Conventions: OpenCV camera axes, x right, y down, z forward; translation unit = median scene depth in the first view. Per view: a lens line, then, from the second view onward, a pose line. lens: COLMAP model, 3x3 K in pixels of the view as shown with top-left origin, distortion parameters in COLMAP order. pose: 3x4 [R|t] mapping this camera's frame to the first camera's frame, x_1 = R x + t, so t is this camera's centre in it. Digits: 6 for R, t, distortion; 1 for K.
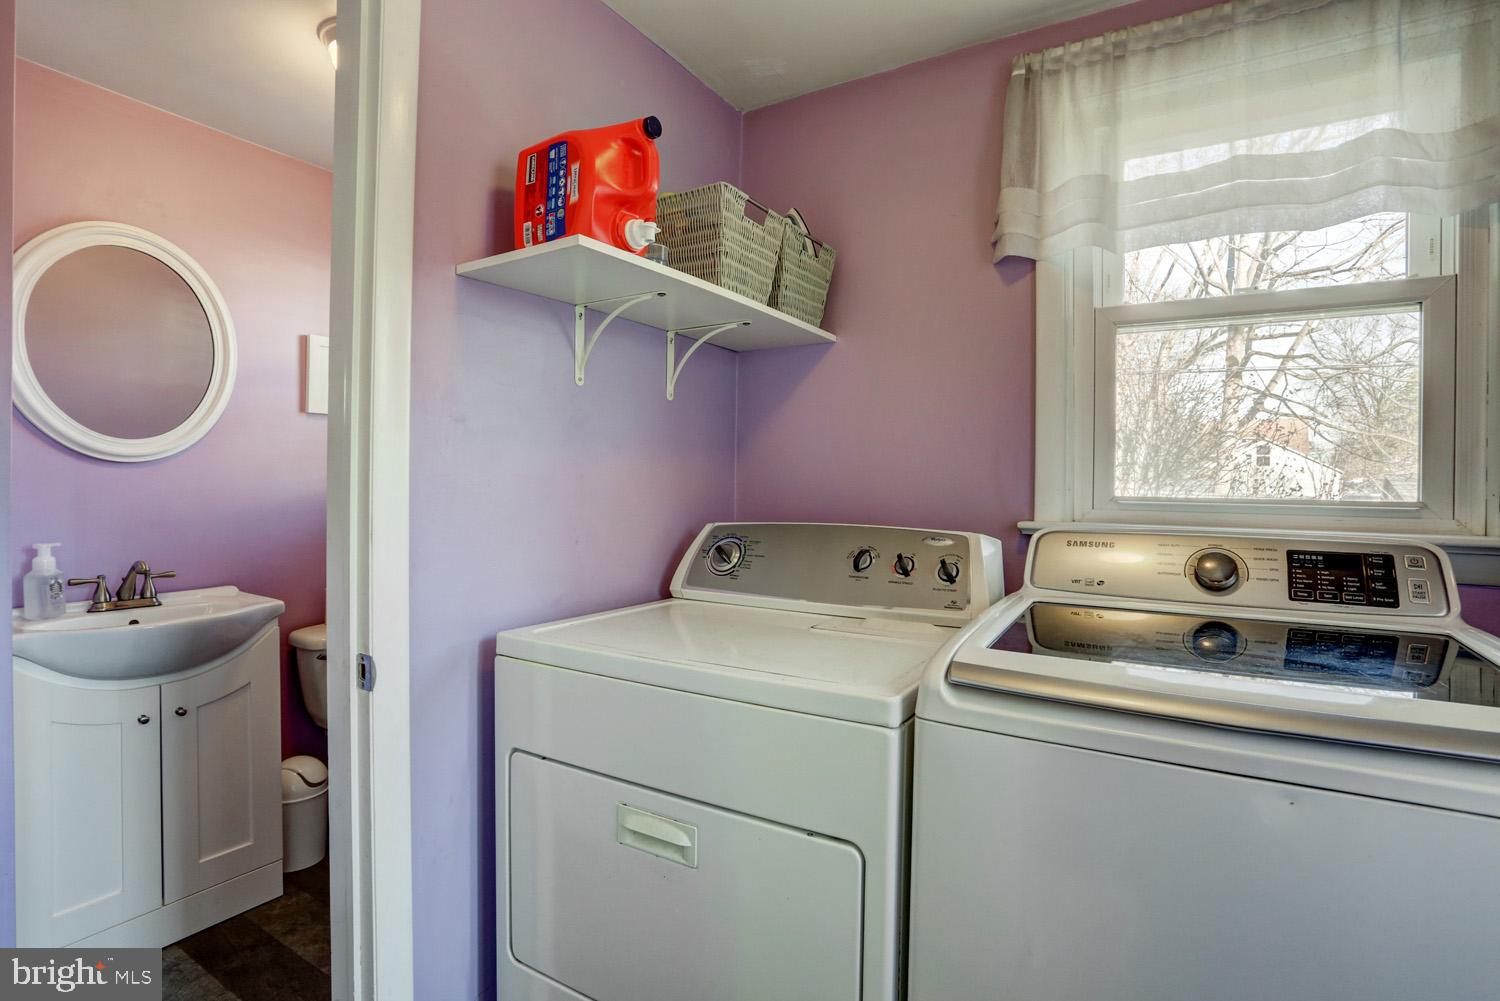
lens RADIAL K [[737.3, 0, 749.6], [0, 737.3, 482.0], [0, 0, 1]] dist [-0.062971, 0.024881]
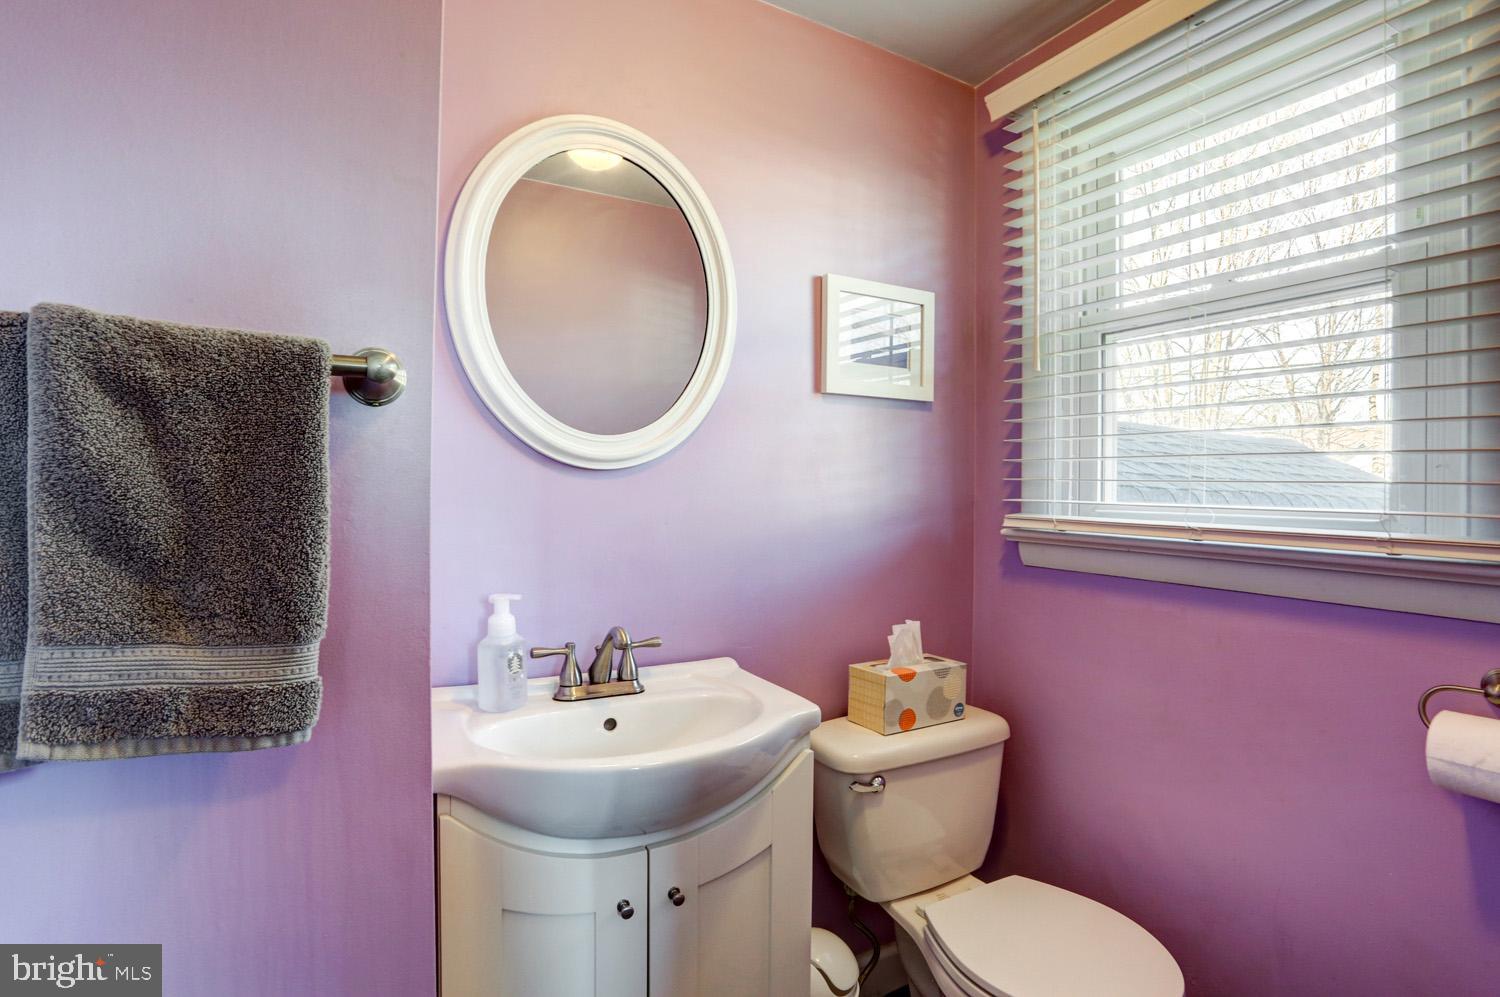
lens RADIAL K [[737.3, 0, 749.0], [0, 737.3, 495.6], [0, 0, 1]] dist [-0.062971, 0.024881]
pose [[0.873153, 0.005746, -0.487413, -0.444113], [-0.005742, 0.999982, 0.001503, -0.005612], [0.487413, 0.001487, 0.873170, 0.495675]]
